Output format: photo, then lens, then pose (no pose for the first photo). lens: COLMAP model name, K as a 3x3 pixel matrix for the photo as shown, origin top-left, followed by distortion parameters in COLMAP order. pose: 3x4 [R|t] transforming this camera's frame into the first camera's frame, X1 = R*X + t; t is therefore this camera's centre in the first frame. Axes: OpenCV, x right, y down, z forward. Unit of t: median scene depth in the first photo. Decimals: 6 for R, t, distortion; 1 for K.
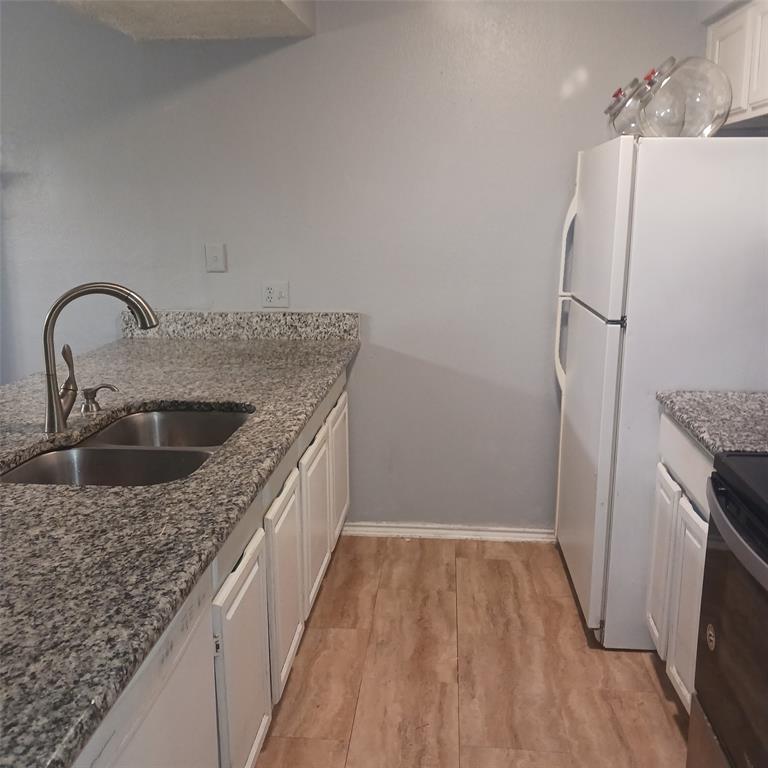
lens RADIAL K [[794.5, 0, 384.0], [0, 794.5, 384.0], [0, 0, 1]] dist [-0.005381, -0.034471]
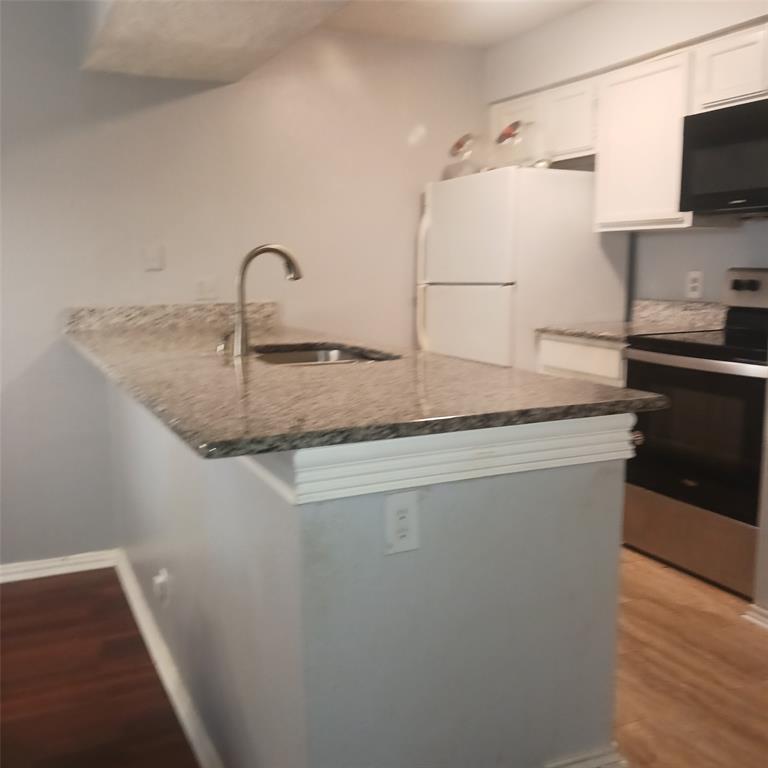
lens RADIAL K [[794.5, 0, 384.0], [0, 794.5, 384.0], [0, 0, 1]] dist [-0.005381, -0.034471]
pose [[0.876199, -0.070084, 0.476826, -0.490434], [0.107396, 0.992886, -0.051412, 0.122378], [-0.469831, 0.096256, 0.877493, -0.167245]]
